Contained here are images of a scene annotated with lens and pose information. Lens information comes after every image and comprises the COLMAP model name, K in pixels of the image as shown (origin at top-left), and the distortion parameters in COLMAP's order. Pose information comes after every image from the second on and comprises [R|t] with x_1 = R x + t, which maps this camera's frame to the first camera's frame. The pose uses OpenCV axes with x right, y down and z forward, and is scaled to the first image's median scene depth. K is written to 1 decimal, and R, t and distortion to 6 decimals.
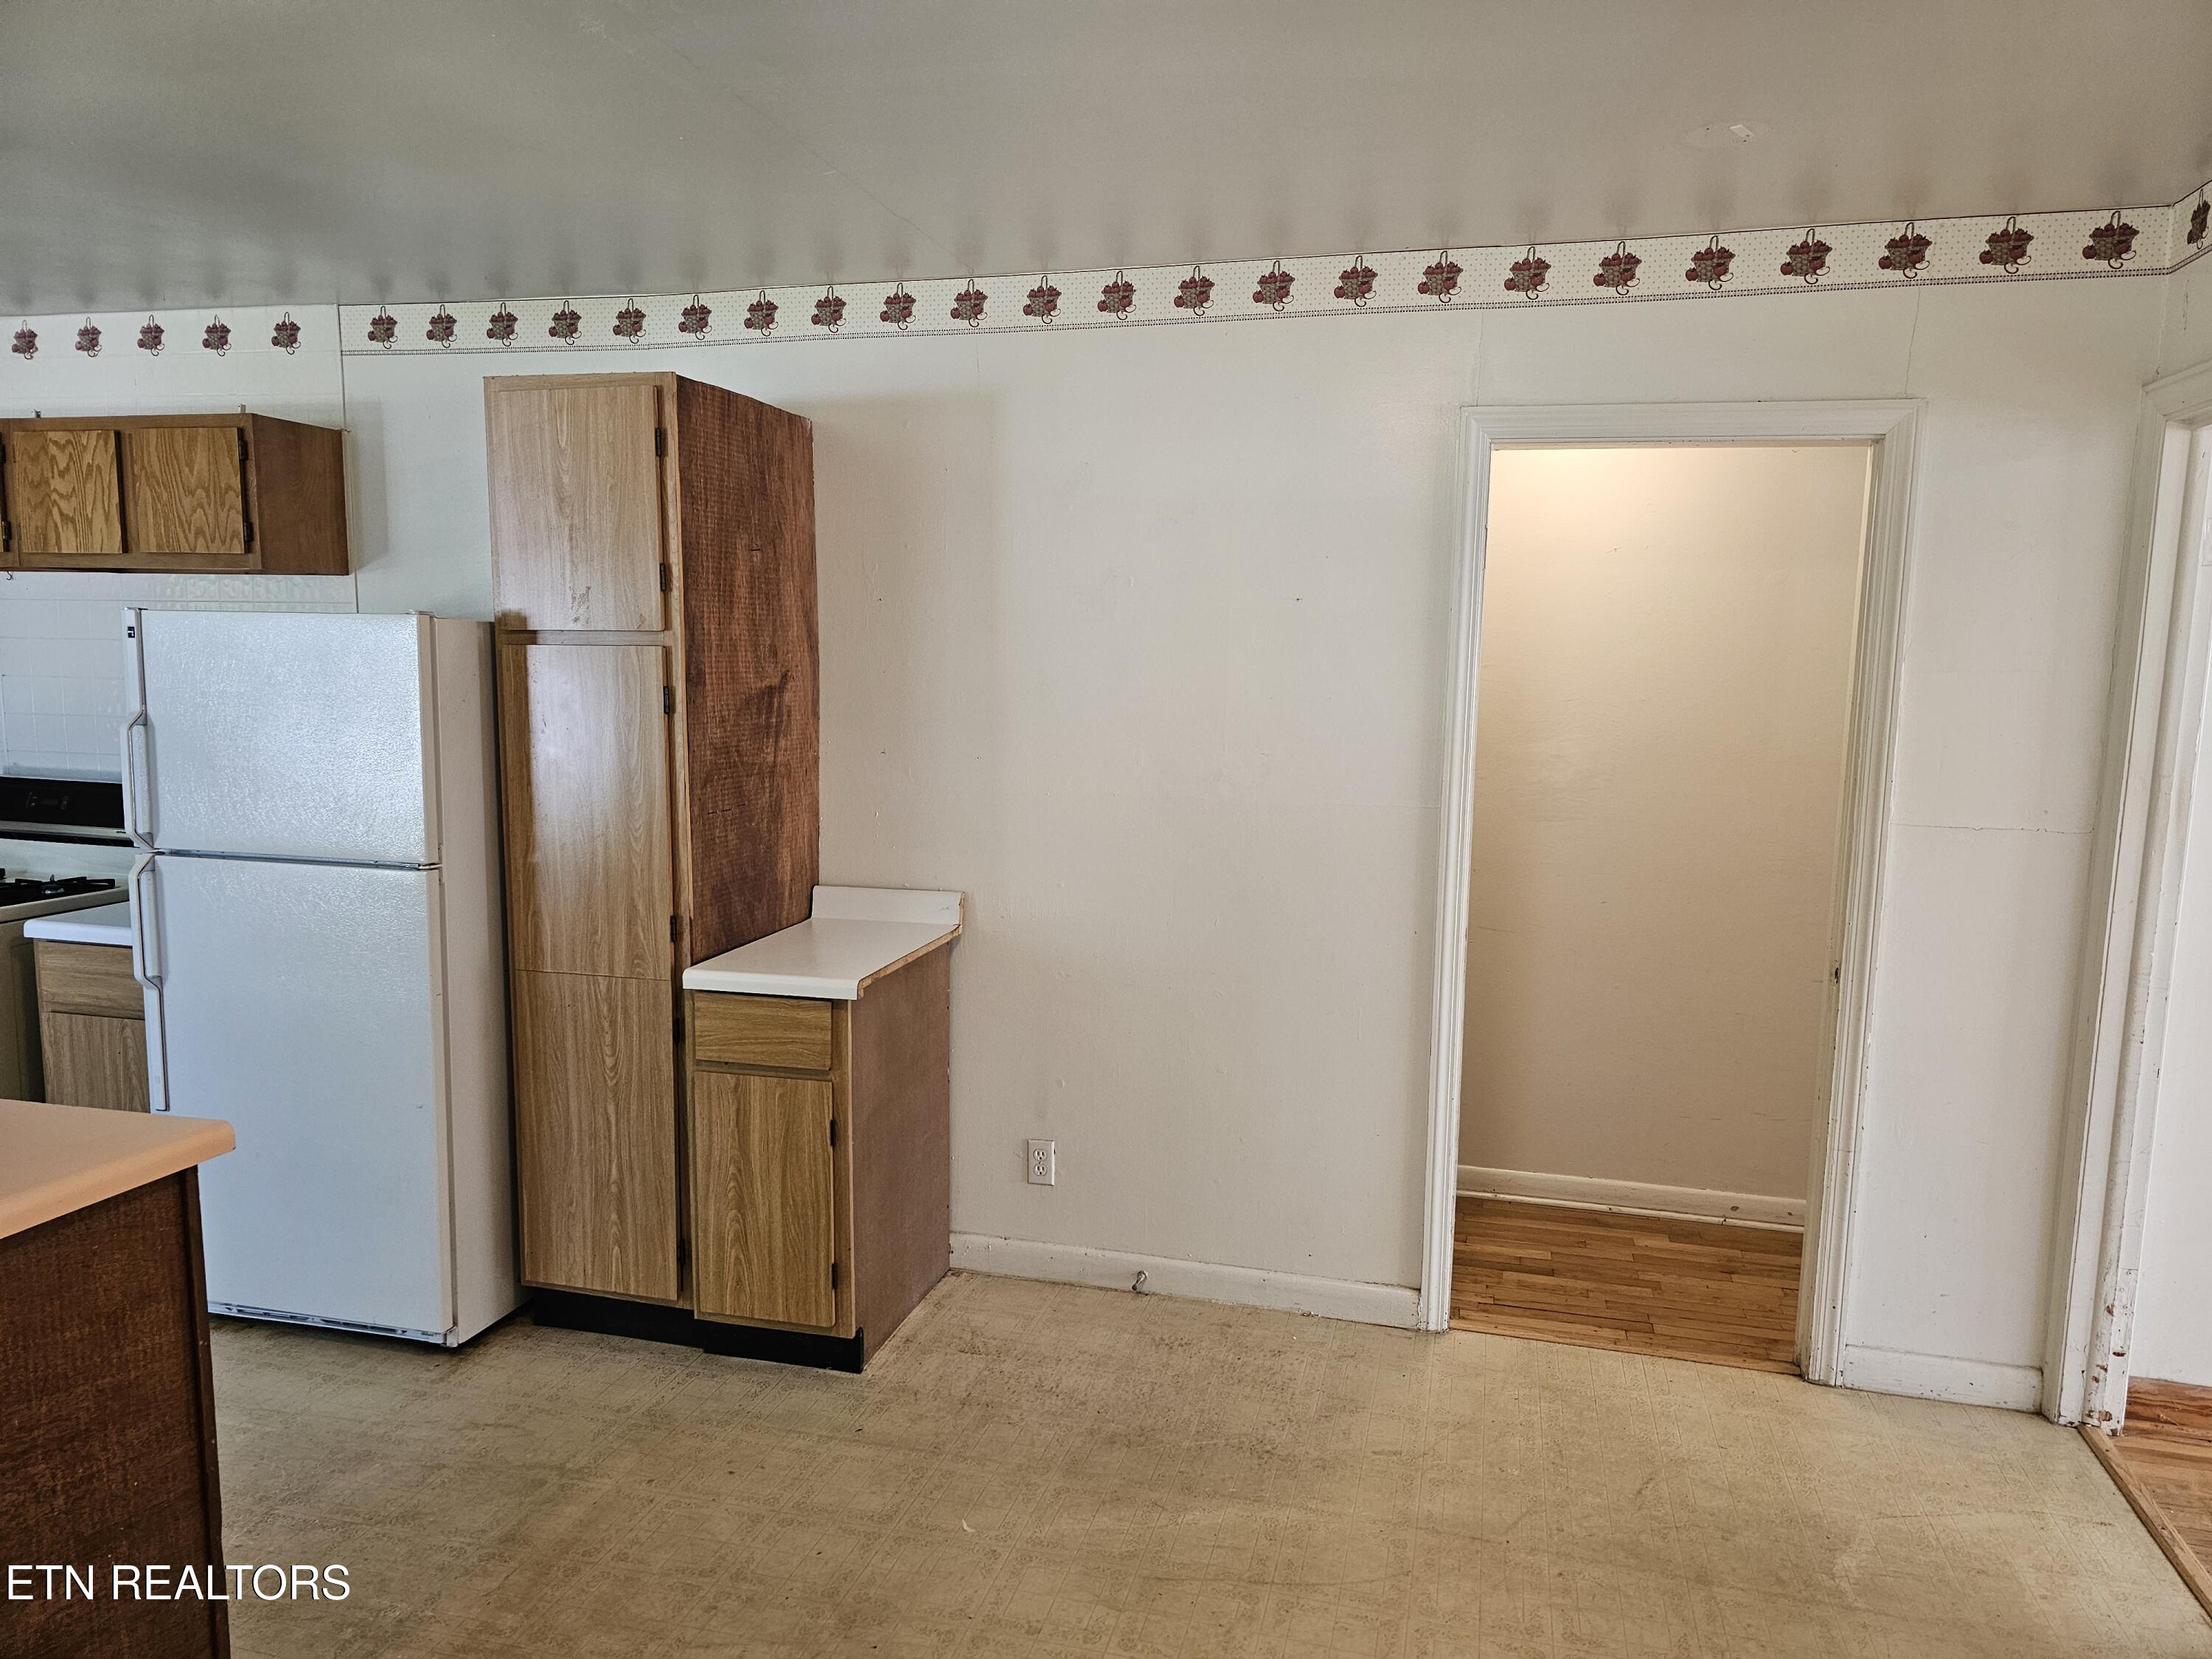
lens RADIAL K [[1493.9, 0, 1118.3], [0, 1493.9, 844.5], [0, 0, 1]] dist [0.060307, -0.053248]
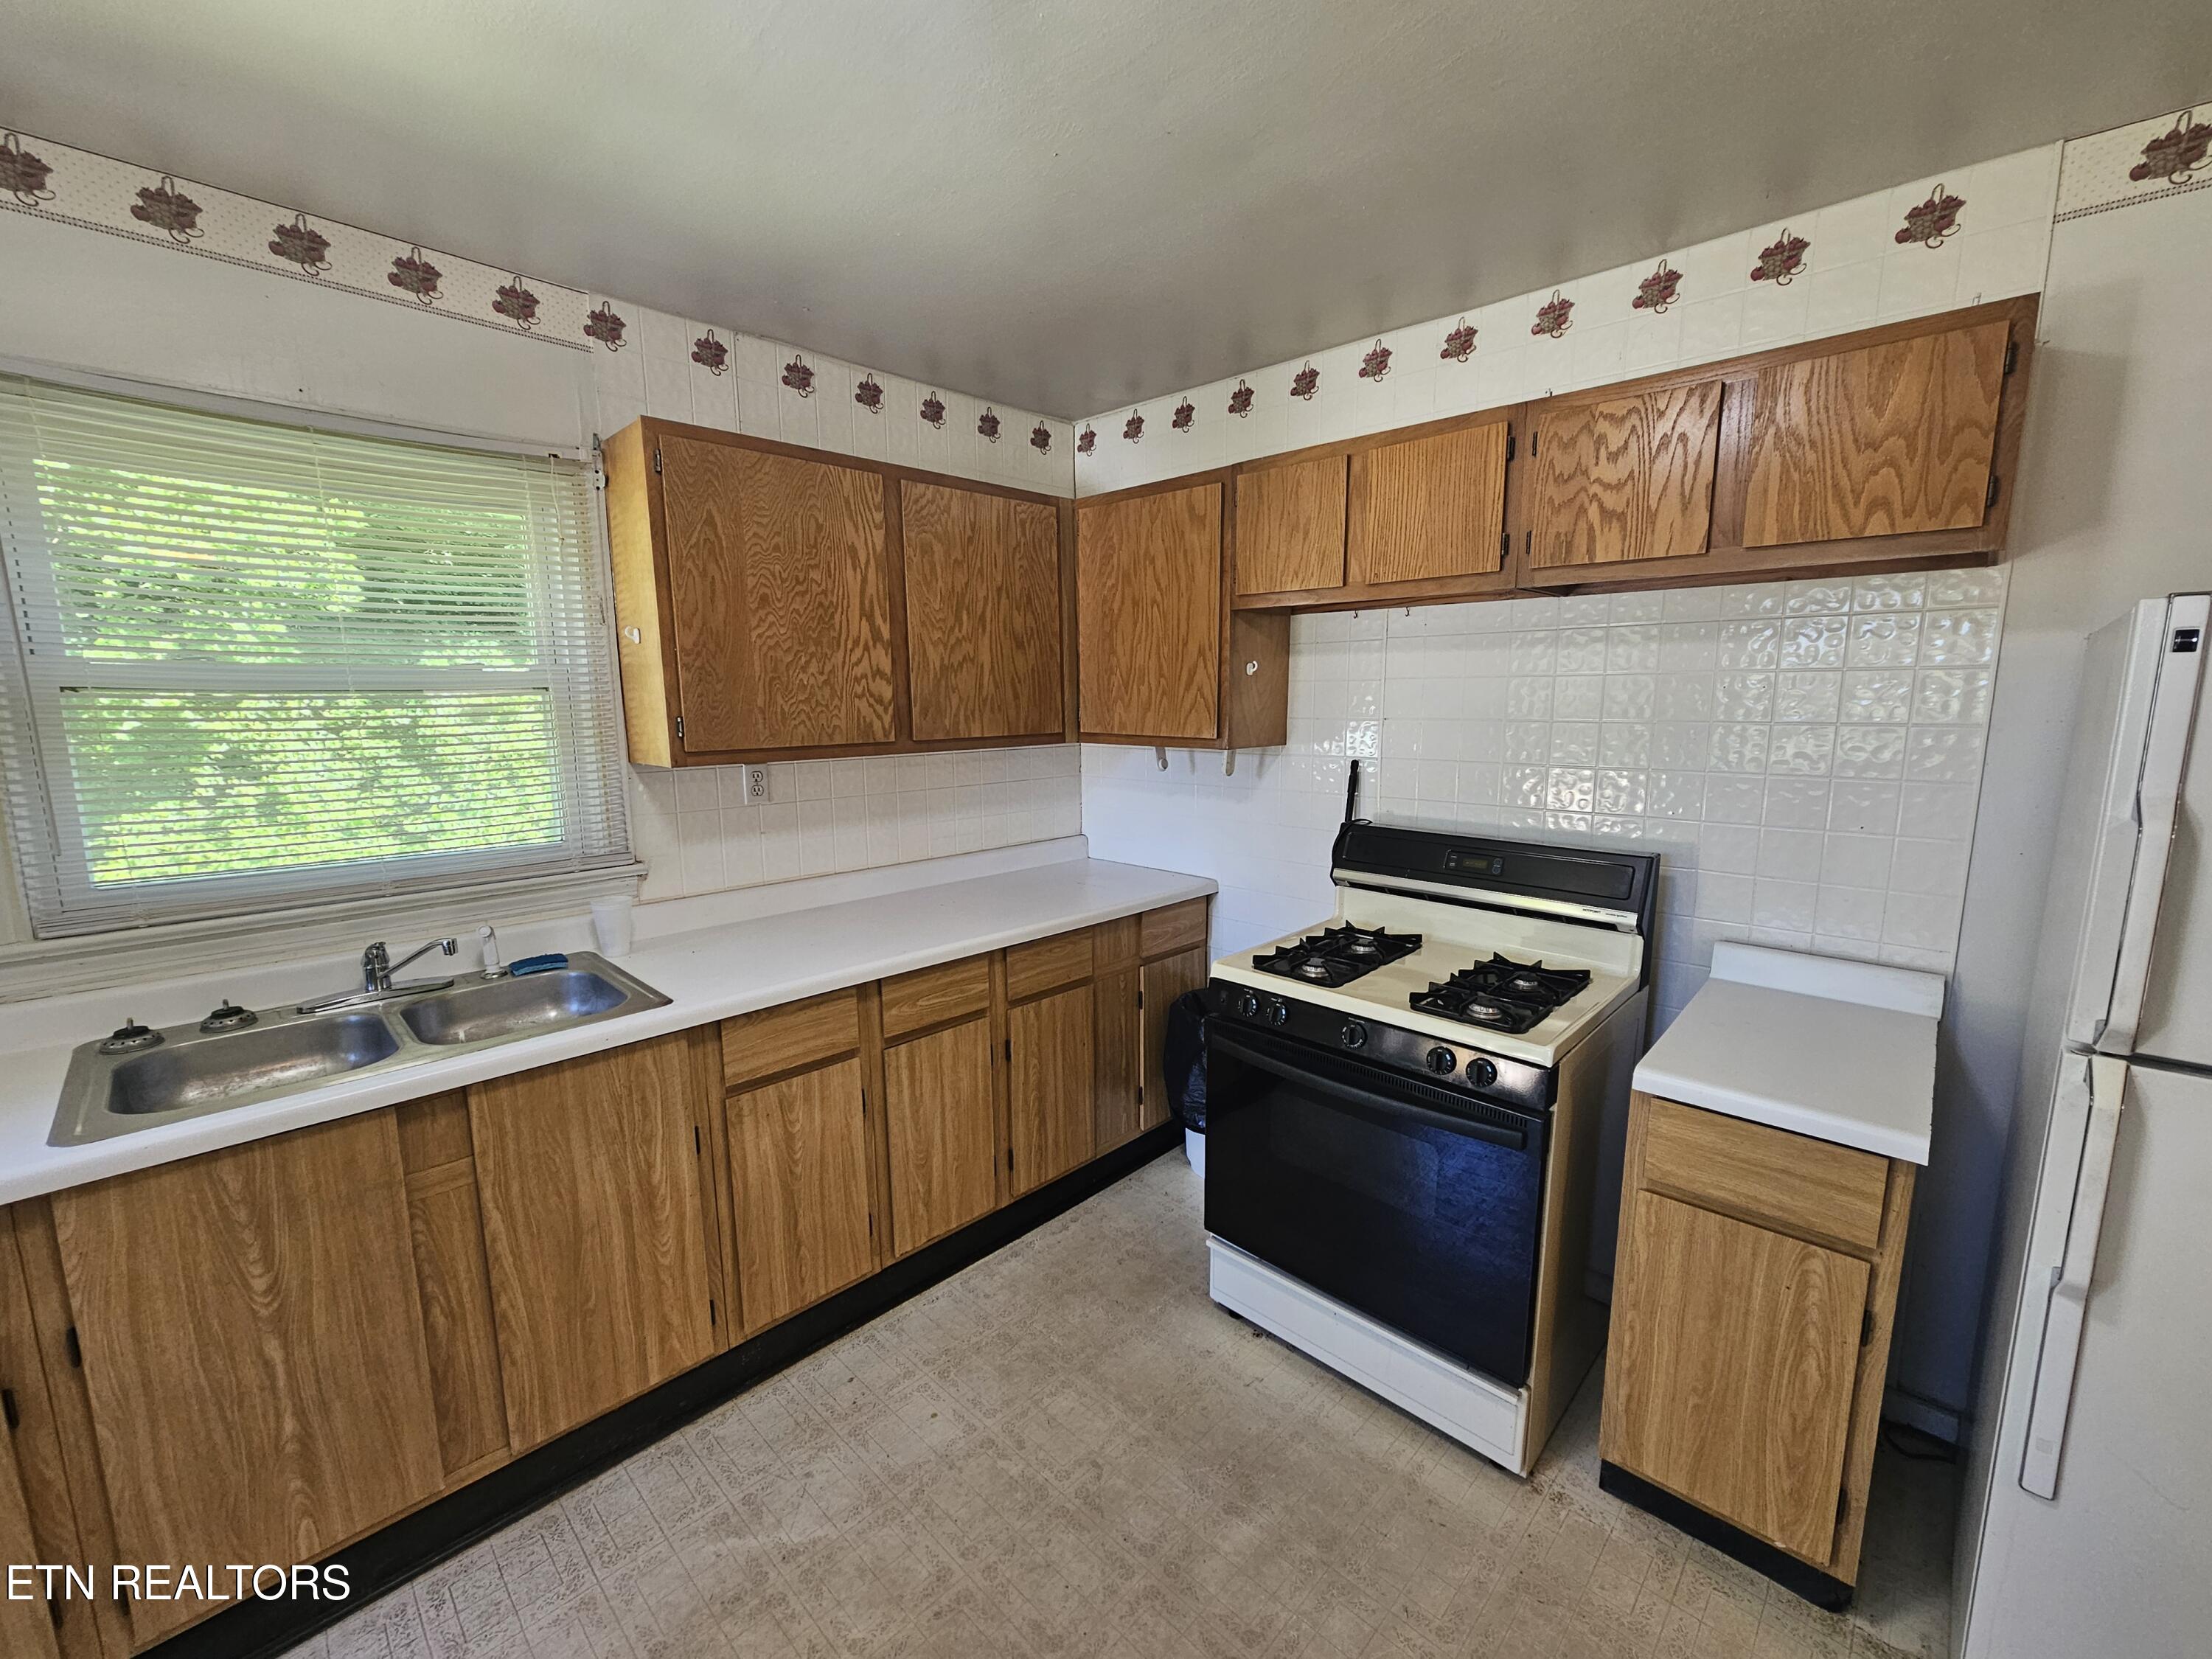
lens RADIAL K [[902.8, 0, 1116.7], [0, 902.8, 835.8], [0, 0, 1]] dist [-0.003777, -0.000064]
pose [[0.875078, 0.052580, -0.481117, -0.794508], [-0.037715, 0.998467, 0.040523, -0.071768], [0.482510, -0.017315, 0.875720, 0.553448]]
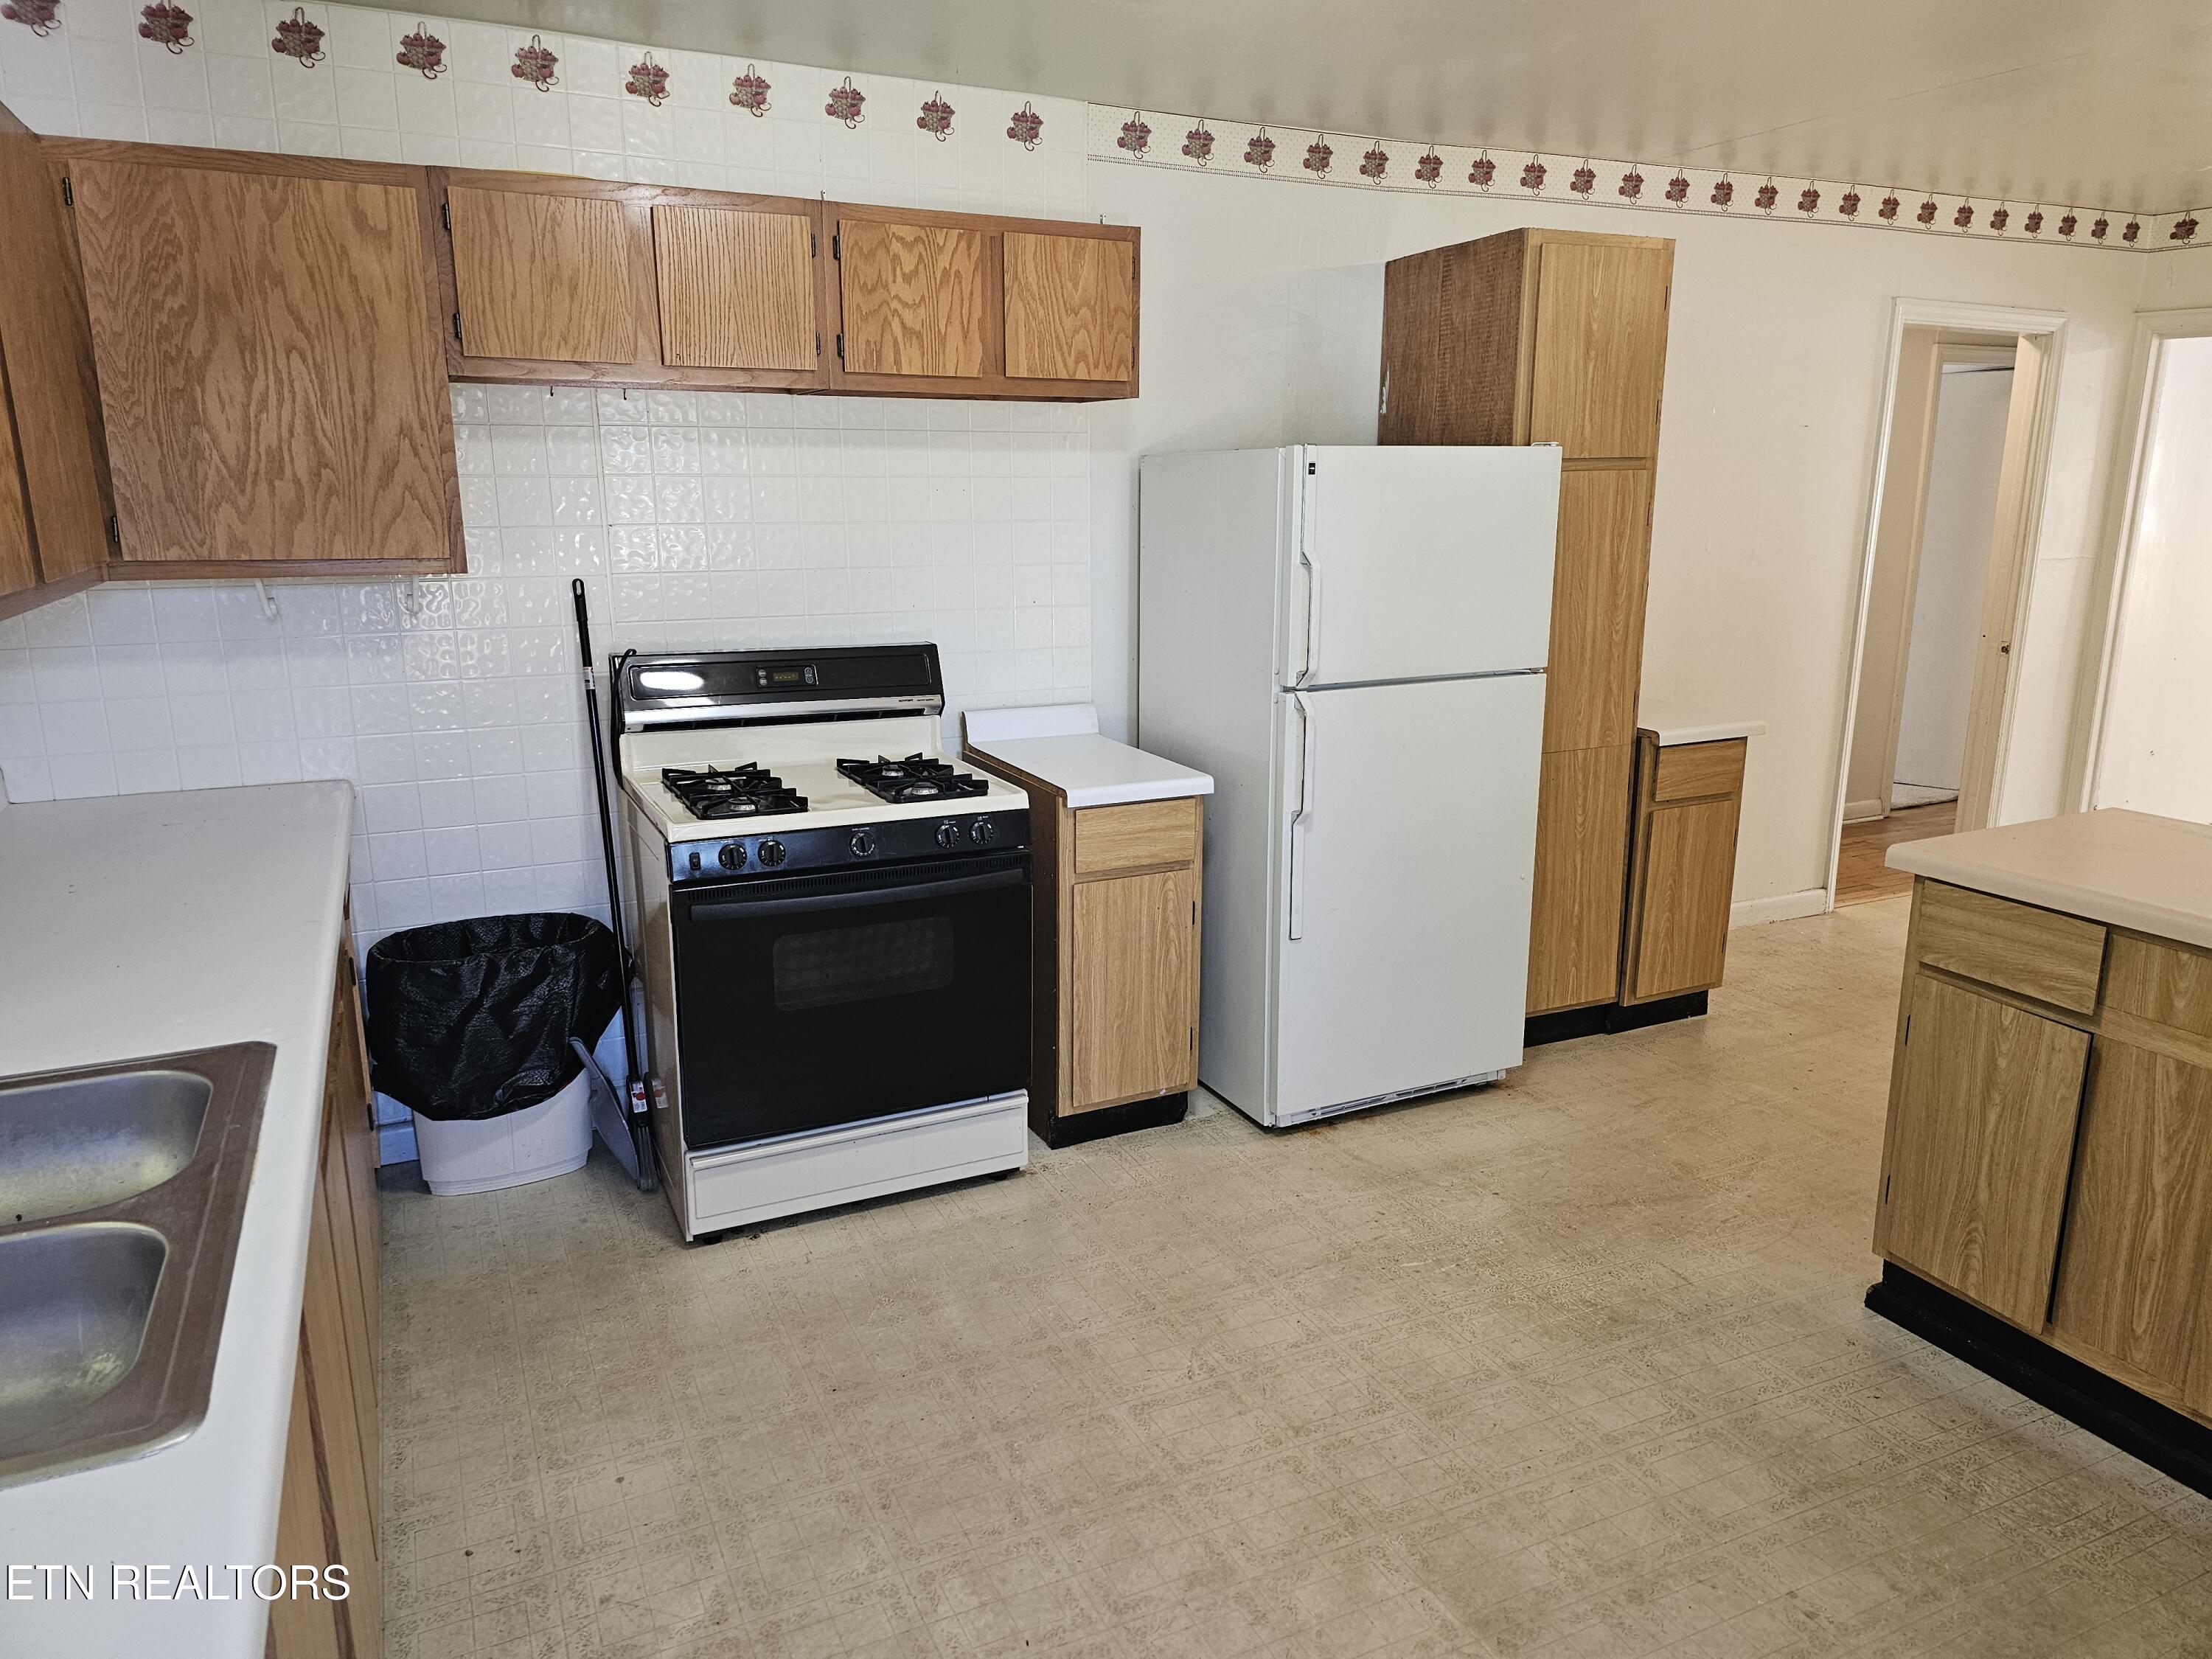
lens RADIAL K [[1493.9, 0, 1091.4], [0, 1493.9, 836.1], [0, 0, 1]] dist [0.060307, -0.053248]
pose [[0.760310, -0.168135, 0.627423, -1.387782], [0.095150, 0.984328, 0.148475, -0.060111], [-0.642554, -0.053187, 0.764392, 0.317715]]
